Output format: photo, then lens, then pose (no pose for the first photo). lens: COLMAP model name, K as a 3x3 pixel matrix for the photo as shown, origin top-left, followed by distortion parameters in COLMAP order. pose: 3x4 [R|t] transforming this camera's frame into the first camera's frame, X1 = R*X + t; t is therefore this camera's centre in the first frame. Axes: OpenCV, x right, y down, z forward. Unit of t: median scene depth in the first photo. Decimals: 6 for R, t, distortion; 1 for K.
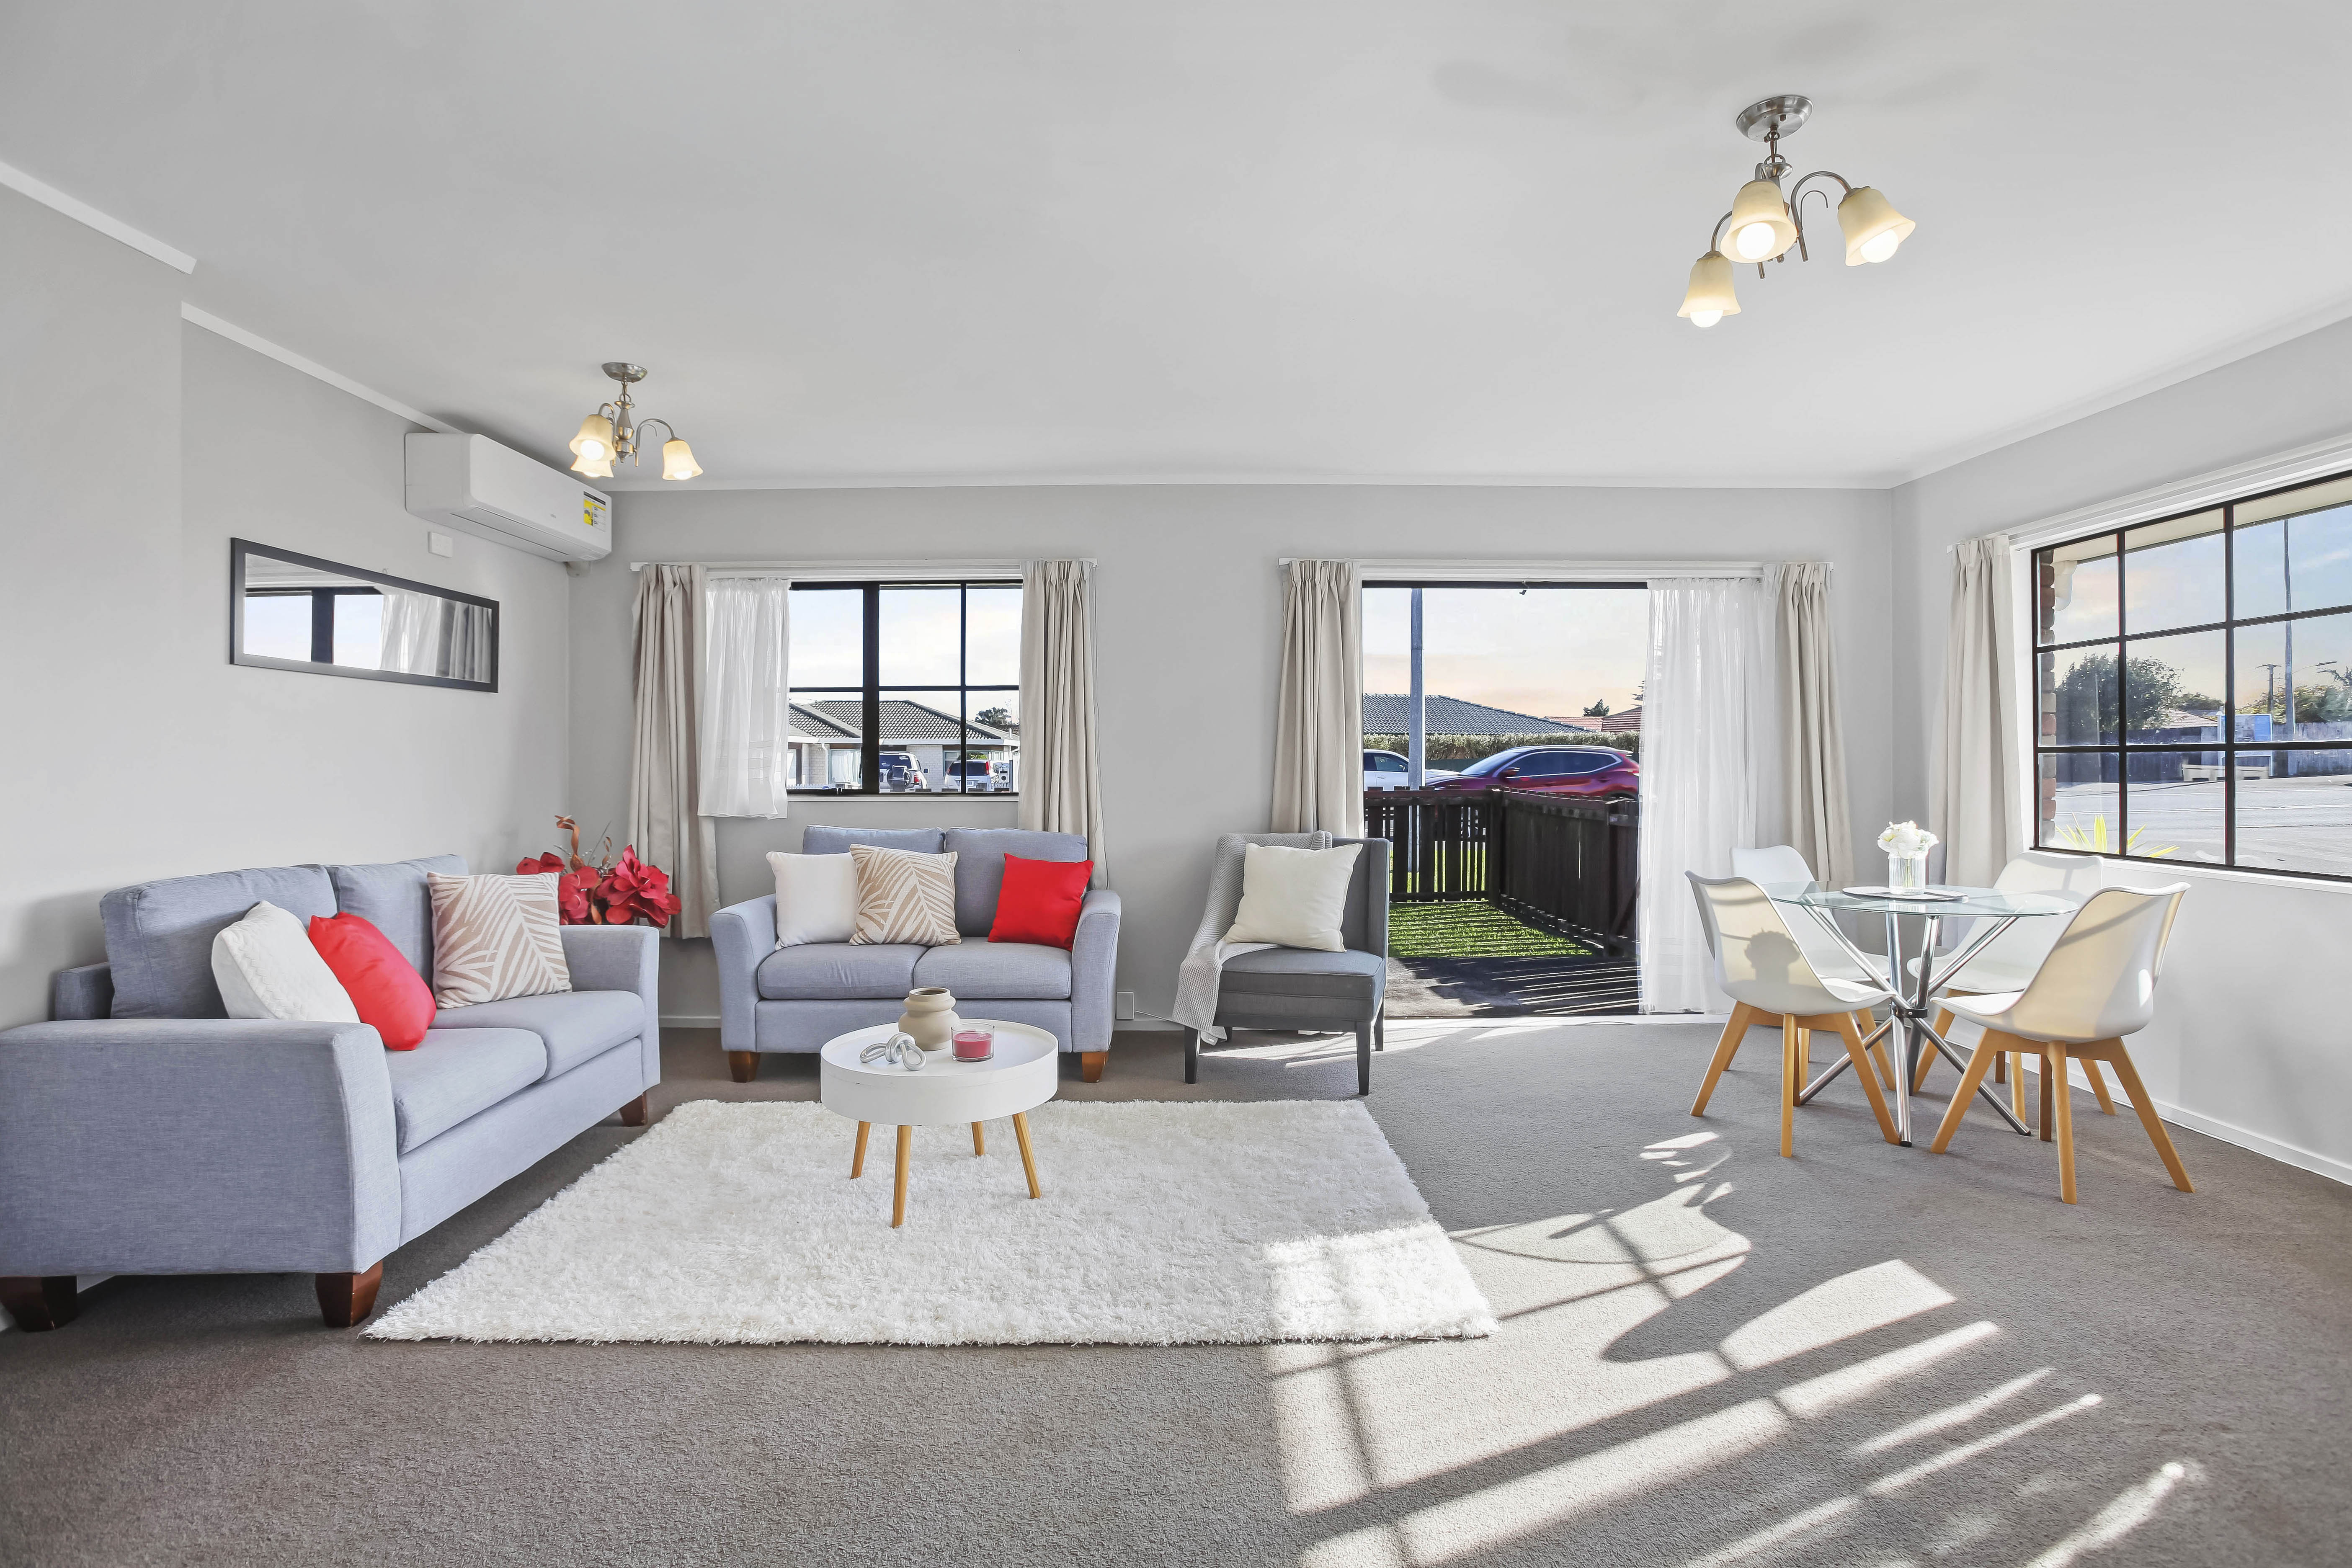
lens RADIAL K [[1122.6, 0, 1162.8], [0, 1122.6, 764.0], [0, 0, 1]] dist [-0.067879, 0.030528]
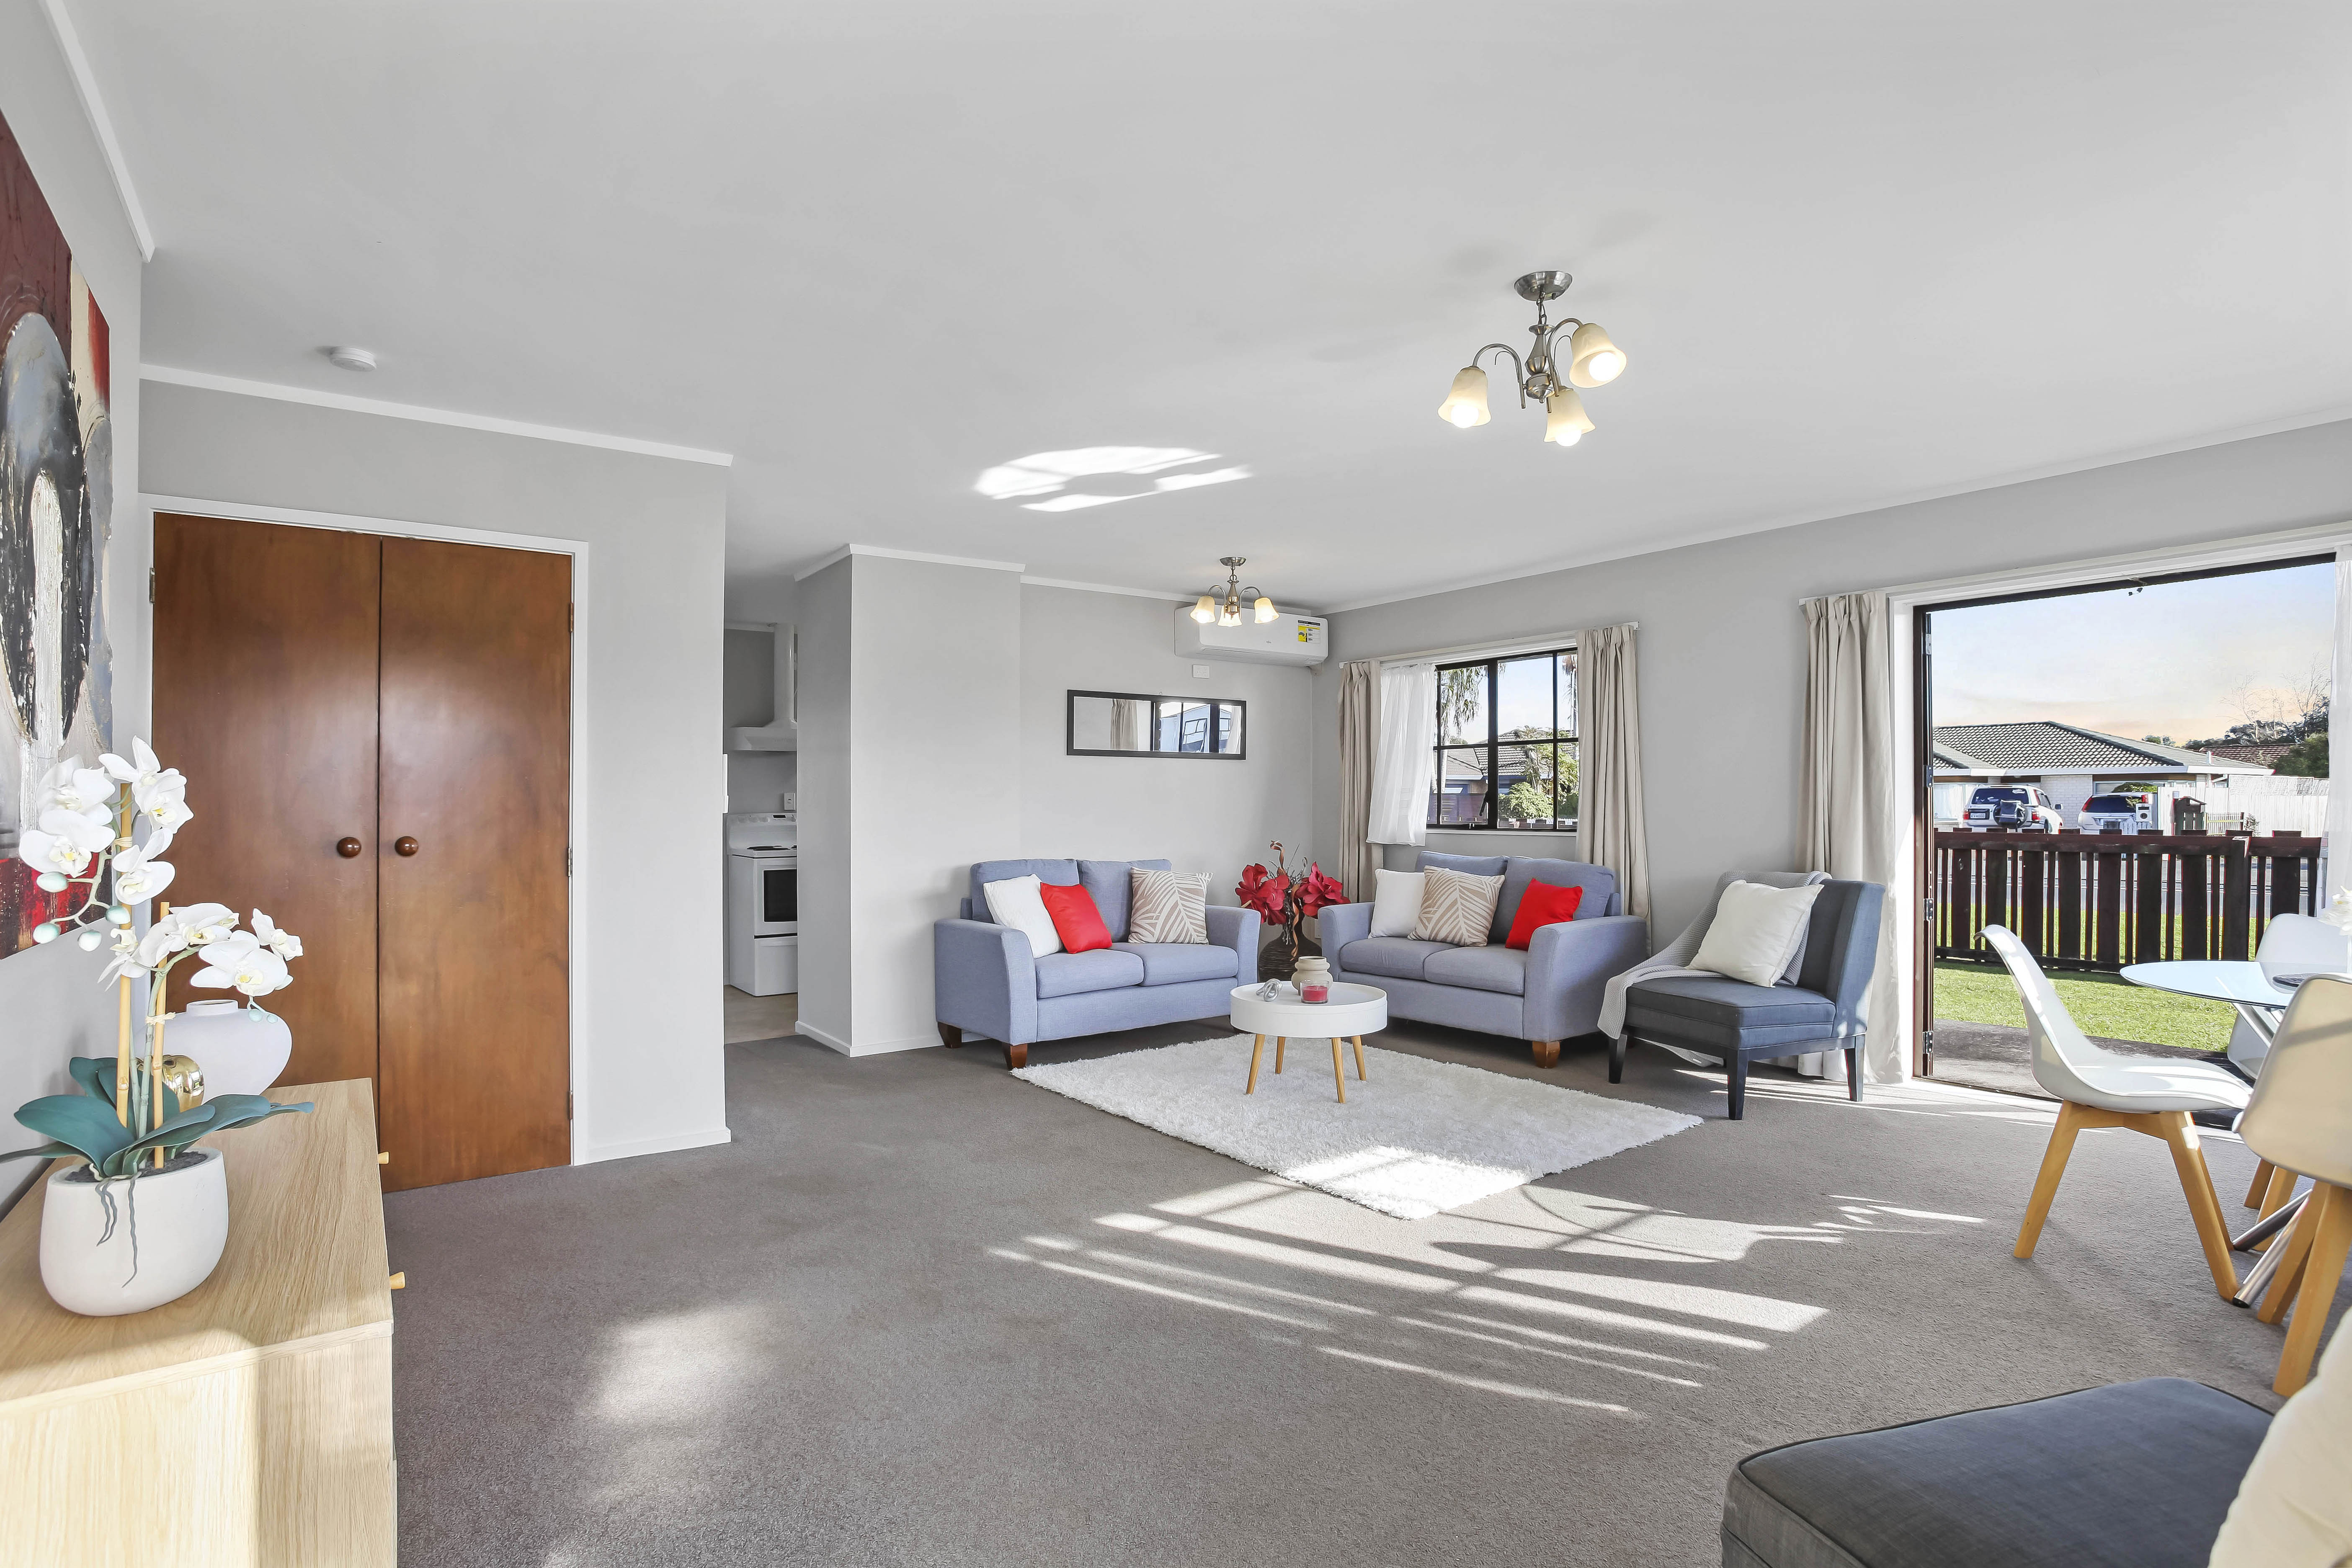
lens RADIAL K [[1122.6, 0, 1162.8], [0, 1122.6, 764.0], [0, 0, 1]] dist [-0.067879, 0.030528]
pose [[0.598255, -0.031420, -0.800690, 0.773346], [0.005013, 0.999358, -0.035470, -0.005000], [0.801290, 0.017206, 0.598028, -0.061118]]
